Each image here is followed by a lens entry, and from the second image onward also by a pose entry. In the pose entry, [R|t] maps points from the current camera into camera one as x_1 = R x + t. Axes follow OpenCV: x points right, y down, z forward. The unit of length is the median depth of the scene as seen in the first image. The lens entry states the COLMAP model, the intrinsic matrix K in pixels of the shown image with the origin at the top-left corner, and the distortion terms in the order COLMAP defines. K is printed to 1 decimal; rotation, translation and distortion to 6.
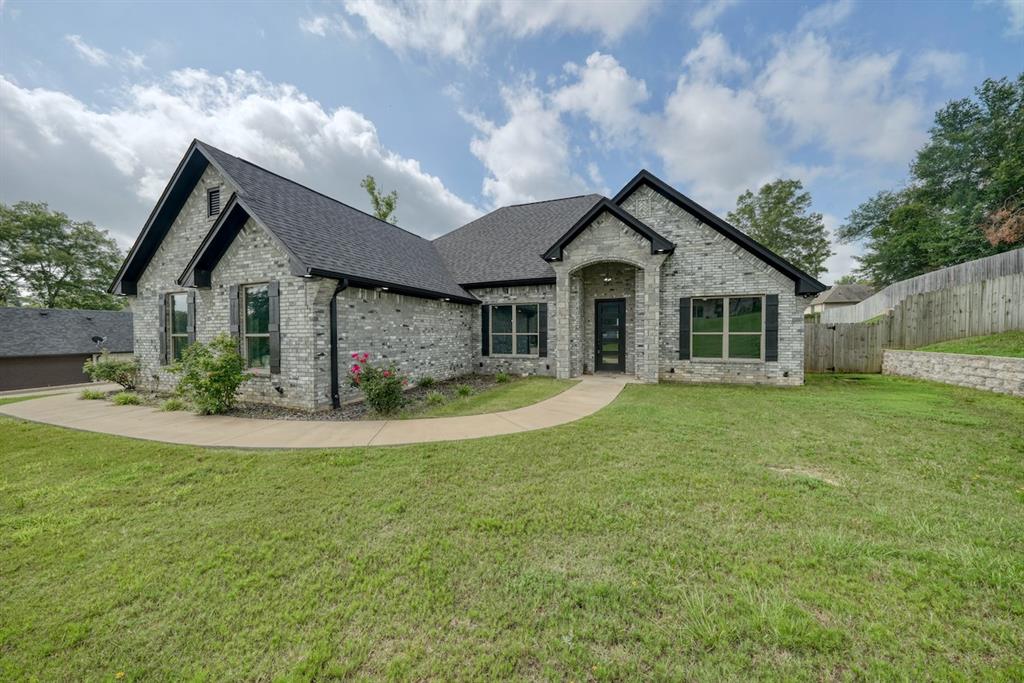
lens RADIAL K [[342.6, 0, 512.0], [0, 342.6, 341.5], [0, 0, 1]] dist [0.000380, 0.000052]
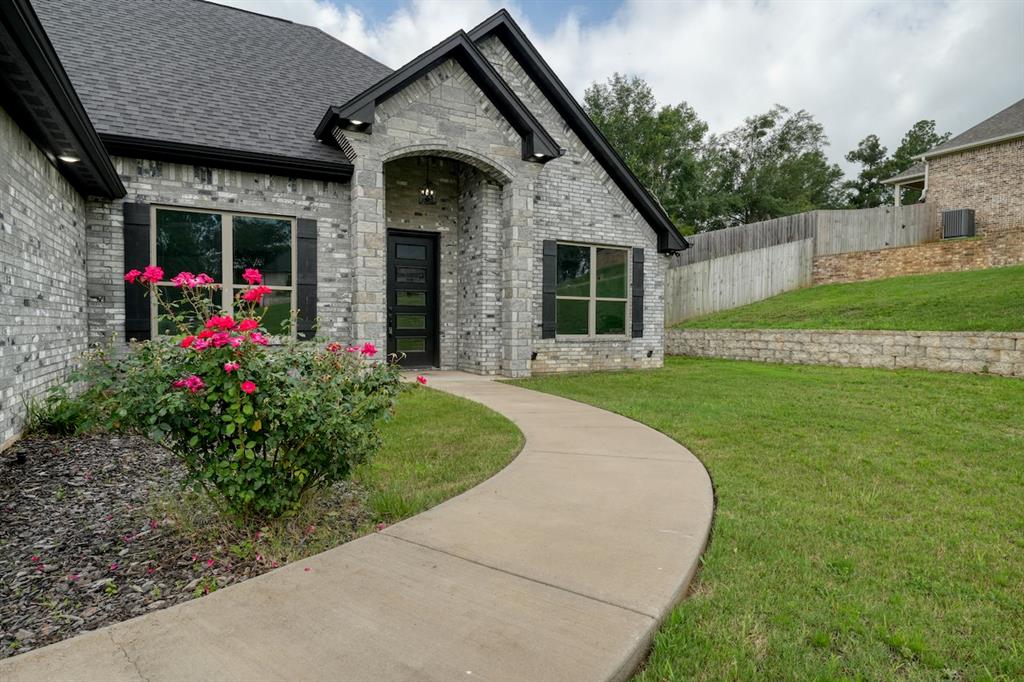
lens RADIAL K [[572.1, 0, 512.0], [0, 572.1, 341.0], [0, 0, 1]] dist [-0.002280, -0.000082]
pose [[0.658288, -0.012699, 0.752659, -0.343211], [0.008575, 0.999919, 0.009372, 0.048156], [-0.752717, 0.000284, 0.658344, 0.358748]]
